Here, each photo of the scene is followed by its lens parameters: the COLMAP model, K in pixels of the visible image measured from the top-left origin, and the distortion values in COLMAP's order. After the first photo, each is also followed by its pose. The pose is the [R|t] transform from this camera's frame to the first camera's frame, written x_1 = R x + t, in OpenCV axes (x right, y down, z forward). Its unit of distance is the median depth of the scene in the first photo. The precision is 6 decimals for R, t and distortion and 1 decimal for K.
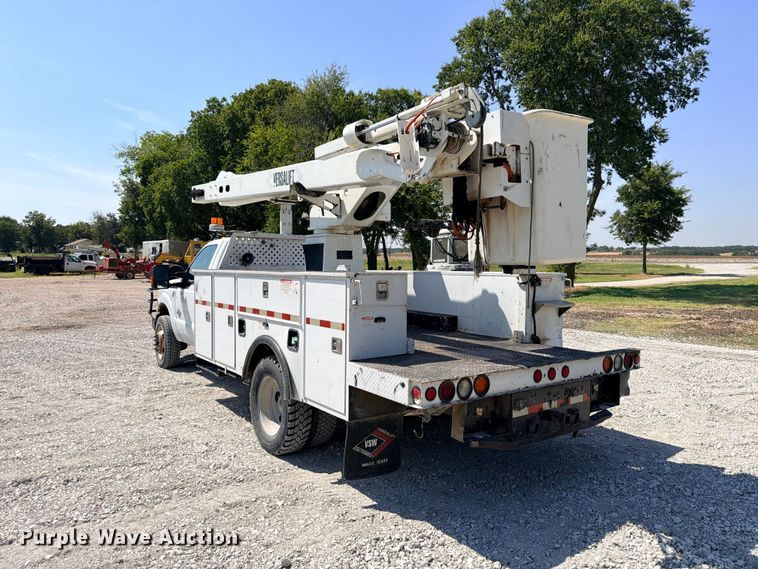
lens RADIAL K [[529.6, 0, 379.0], [0, 529.6, 284.5], [0, 0, 1]] dist [0.063962, -0.090417]
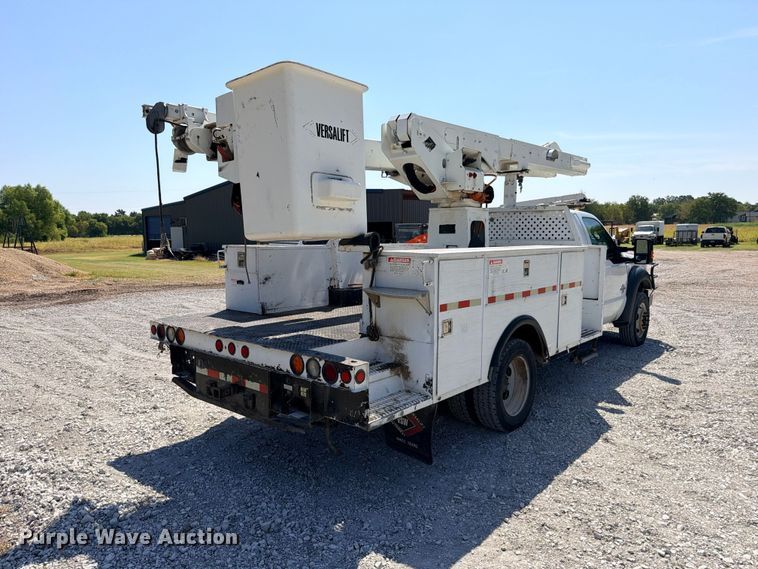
lens RADIAL K [[529.6, 0, 379.0], [0, 529.6, 284.5], [0, 0, 1]] dist [0.063962, -0.090417]
pose [[0.254110, 0.086575, -0.963293, 1.267213], [-0.035912, 0.996143, 0.080054, -0.041109], [0.966508, 0.014252, 0.256239, 0.945296]]
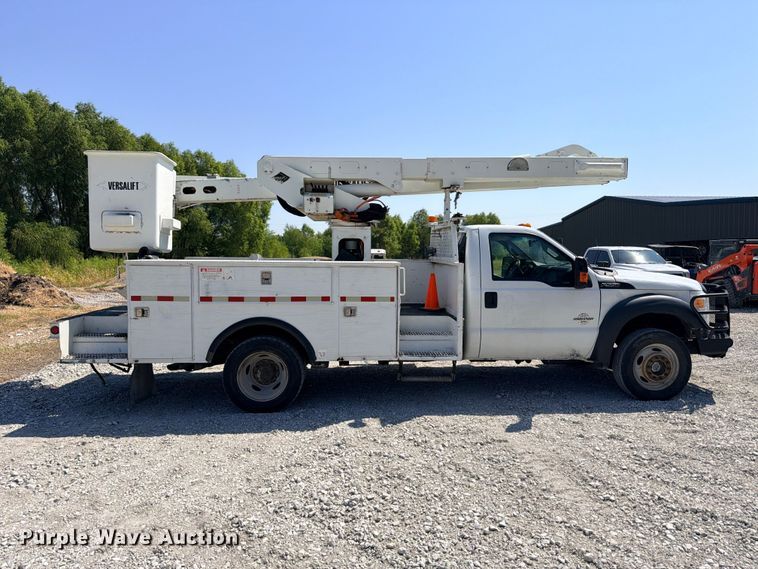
lens RADIAL K [[521.1, 0, 386.1], [0, 521.1, 281.1], [0, 0, 1]] dist [0.147525, -0.248437]
pose [[-0.515393, 0.038853, -0.856073, 1.241258], [-0.040697, 0.996735, 0.069739, -0.093508], [0.855987, 0.070783, -0.512128, 2.485896]]
